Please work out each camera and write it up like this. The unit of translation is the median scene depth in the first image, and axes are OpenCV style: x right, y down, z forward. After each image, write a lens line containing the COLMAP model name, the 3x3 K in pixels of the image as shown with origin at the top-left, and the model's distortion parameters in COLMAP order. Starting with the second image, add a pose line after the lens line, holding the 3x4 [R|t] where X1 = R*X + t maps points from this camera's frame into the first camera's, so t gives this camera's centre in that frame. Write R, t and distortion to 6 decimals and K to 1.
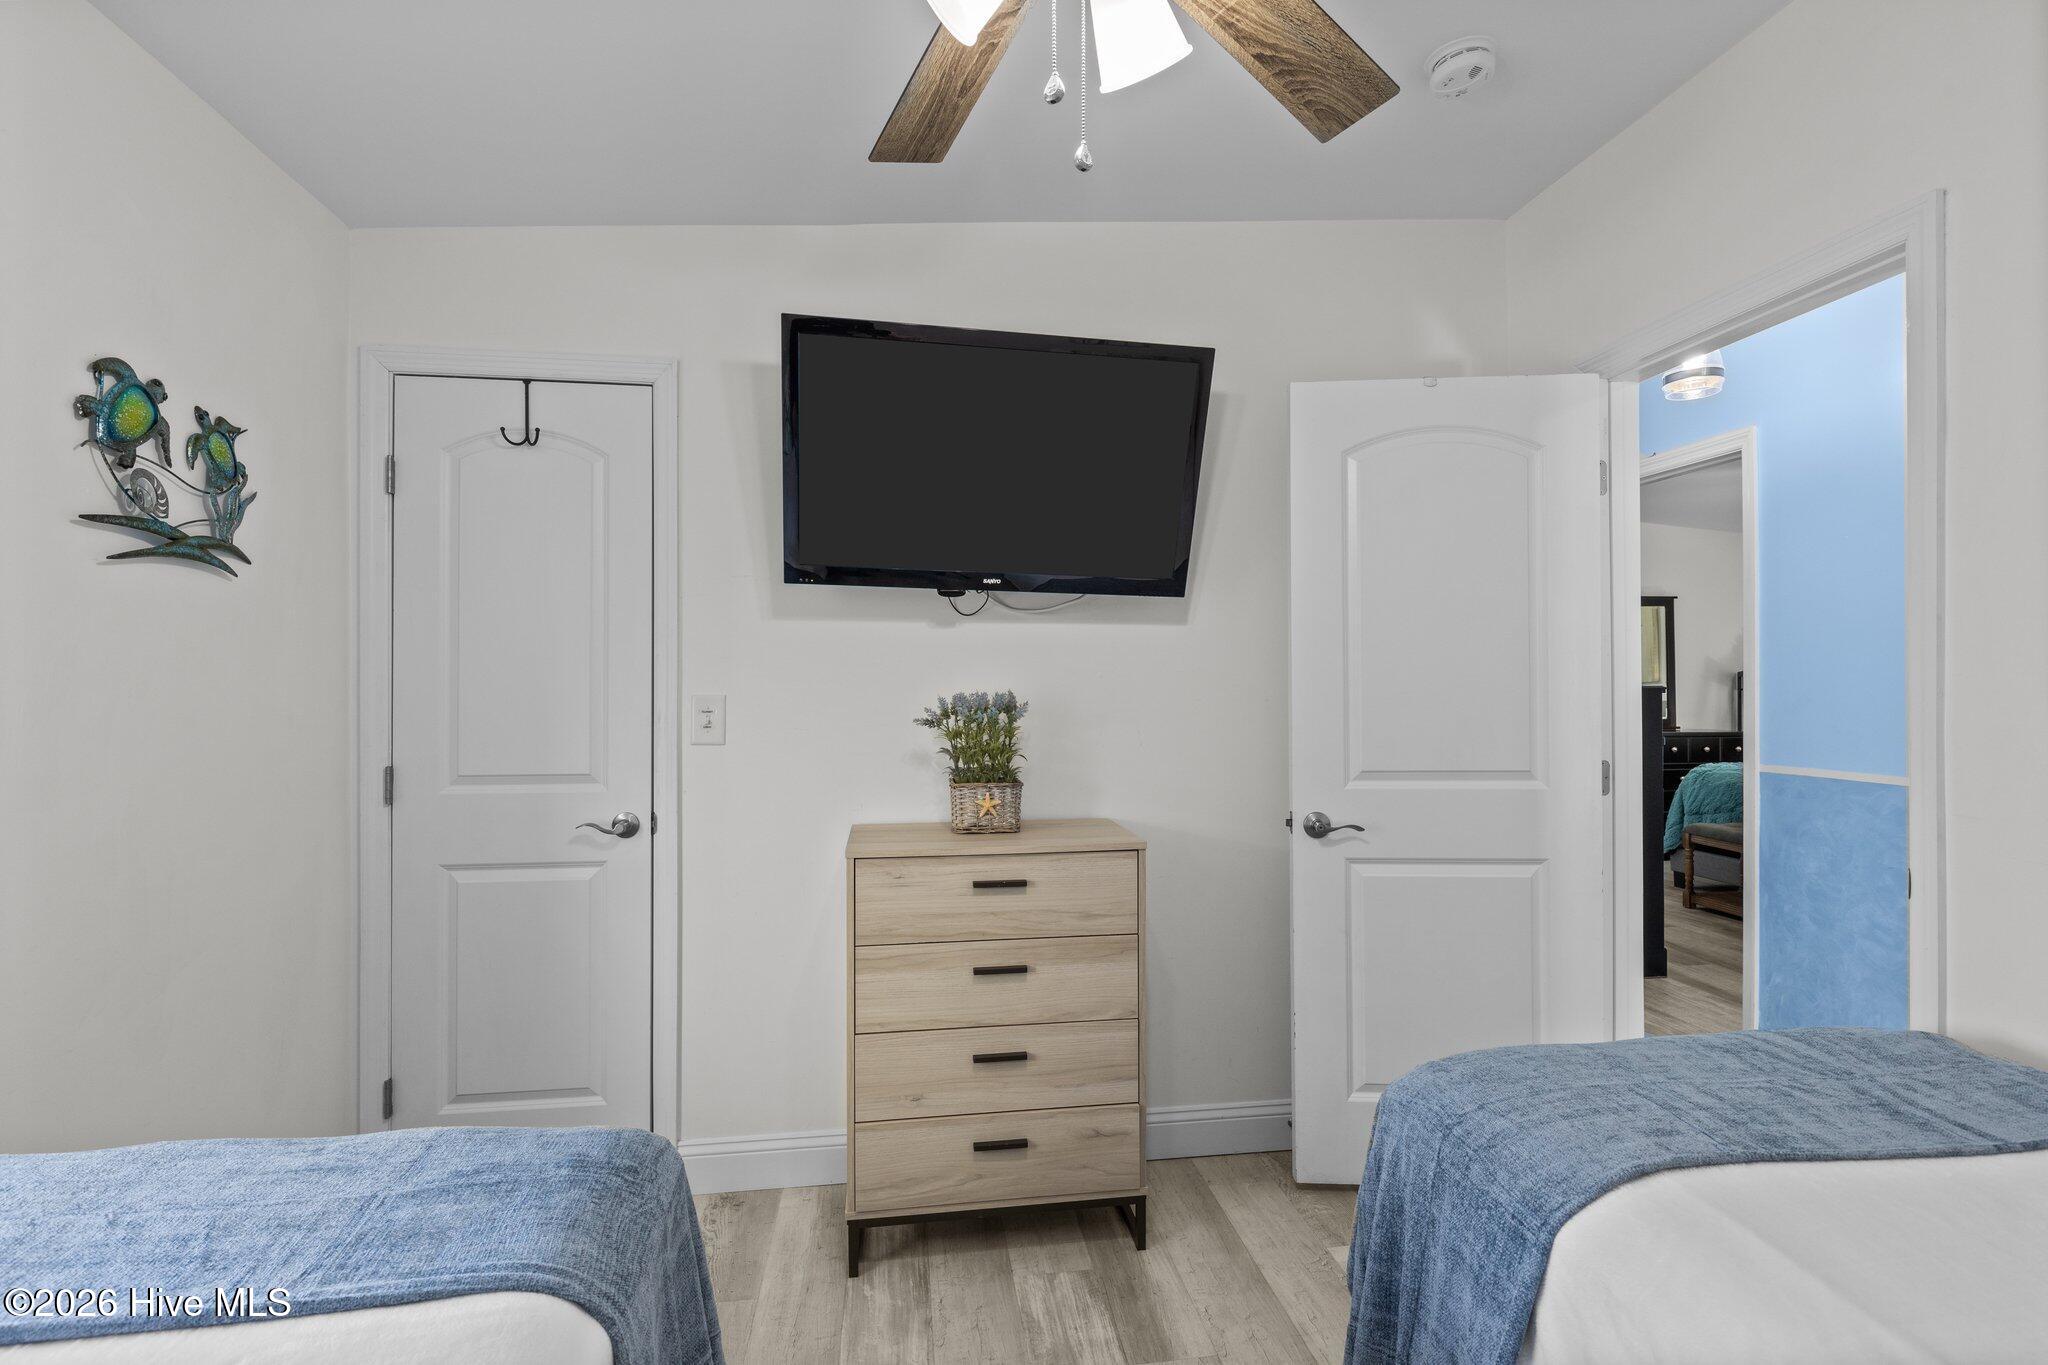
lens RADIAL K [[955.5, 0, 1031.8], [0, 955.5, 687.6], [0, 0, 1]] dist [-0.000215, -0.000492]
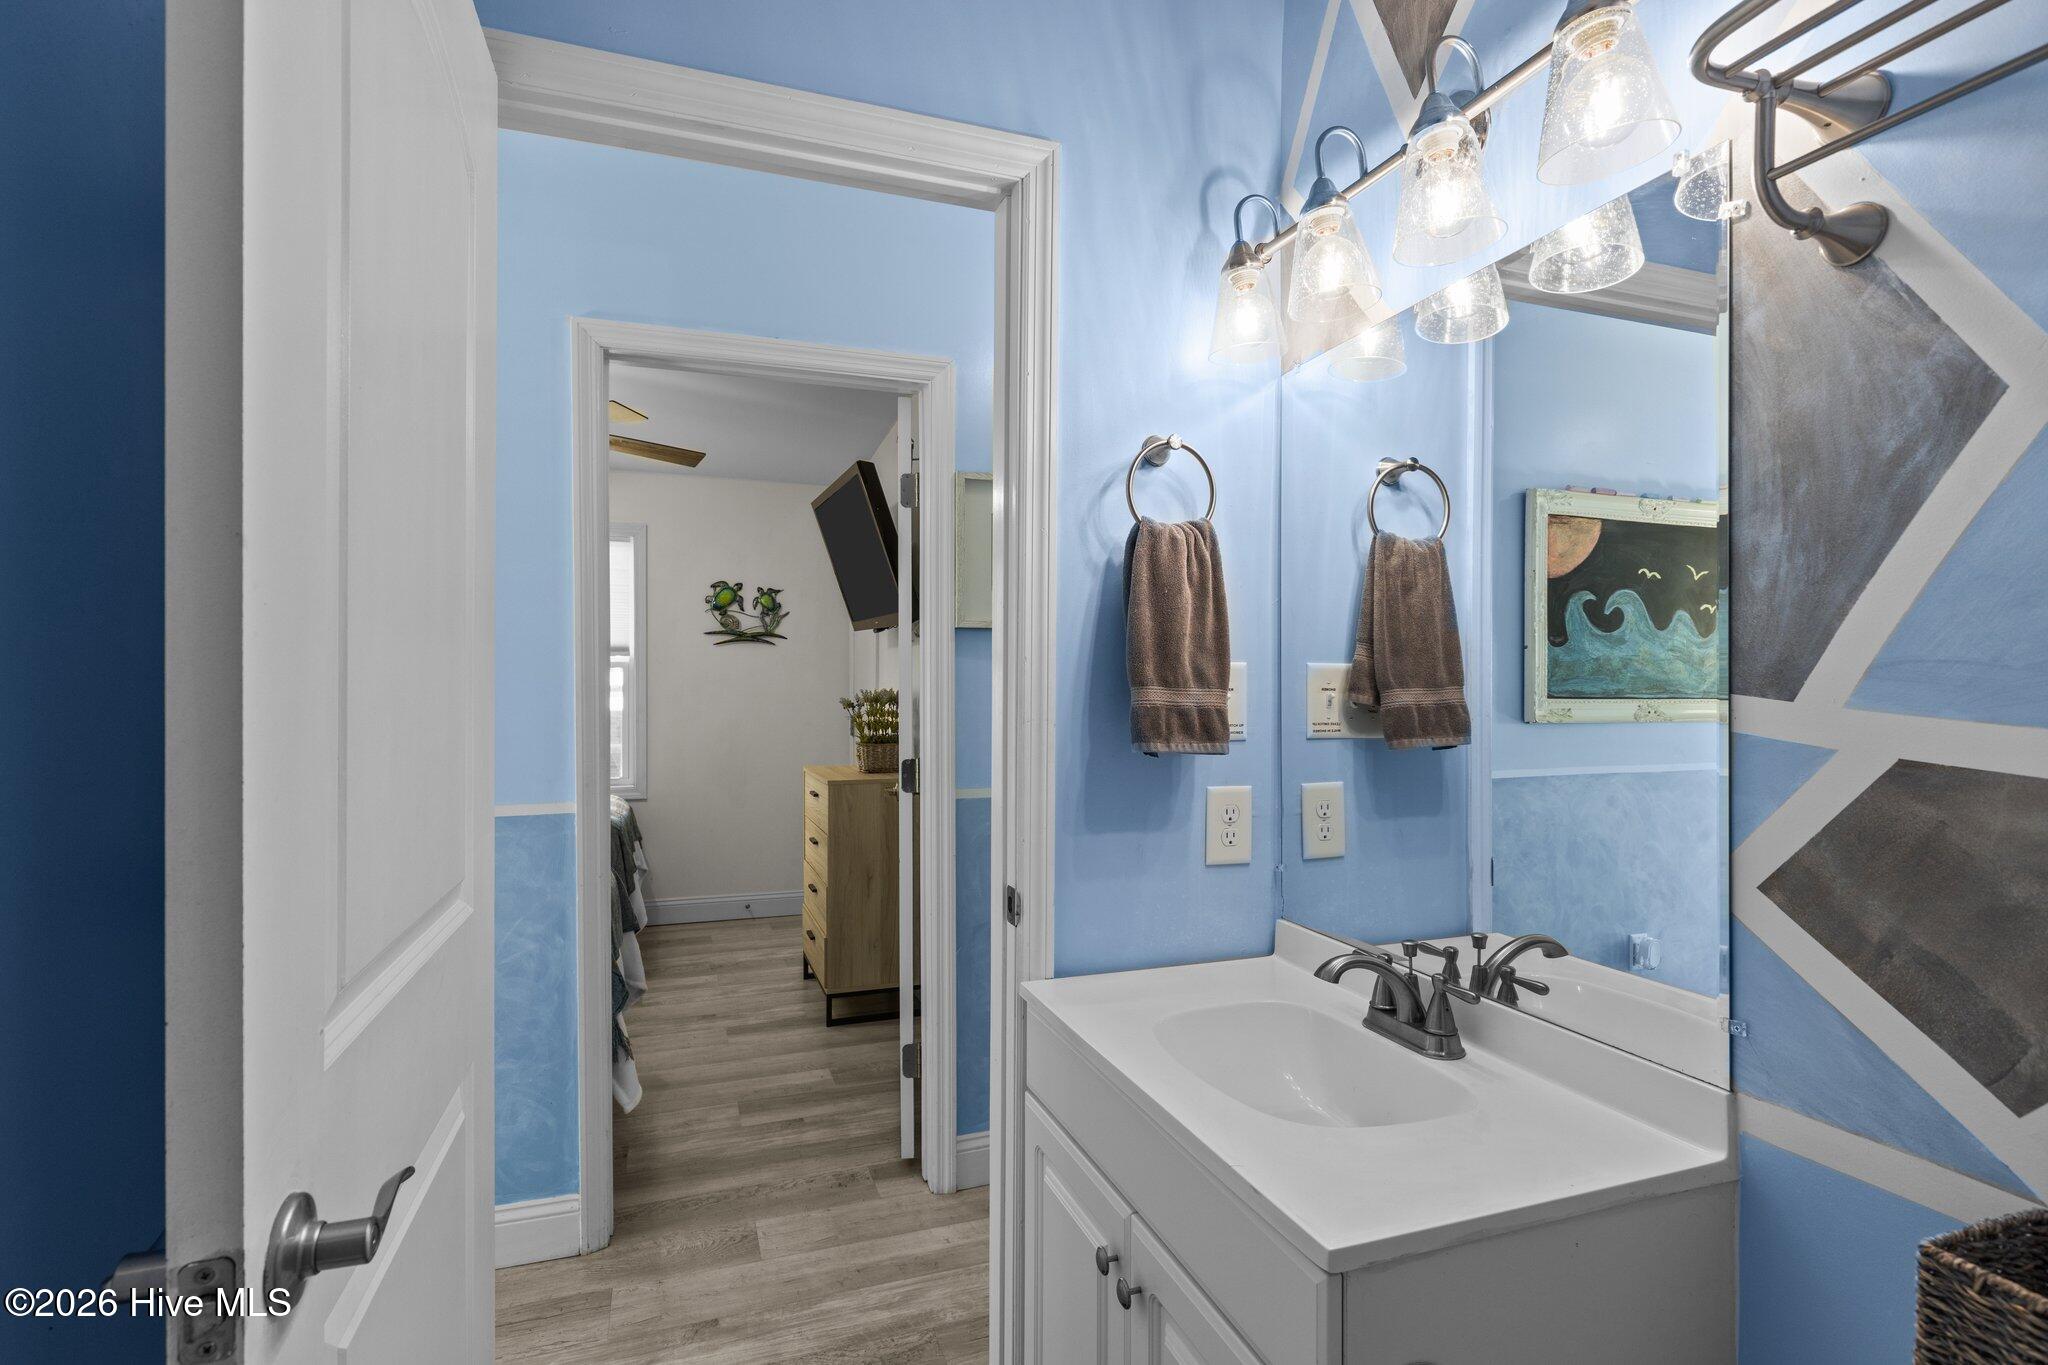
lens RADIAL K [[989.9, 0, 1027.3], [0, 989.9, 687.4], [0, 0, 1]] dist [-0.001650, -0.000990]
pose [[0.215038, 0.009369, -0.976561, 2.205198], [-0.005762, 0.999949, 0.008325, -0.022122], [0.976589, 0.003837, 0.215081, 1.143315]]
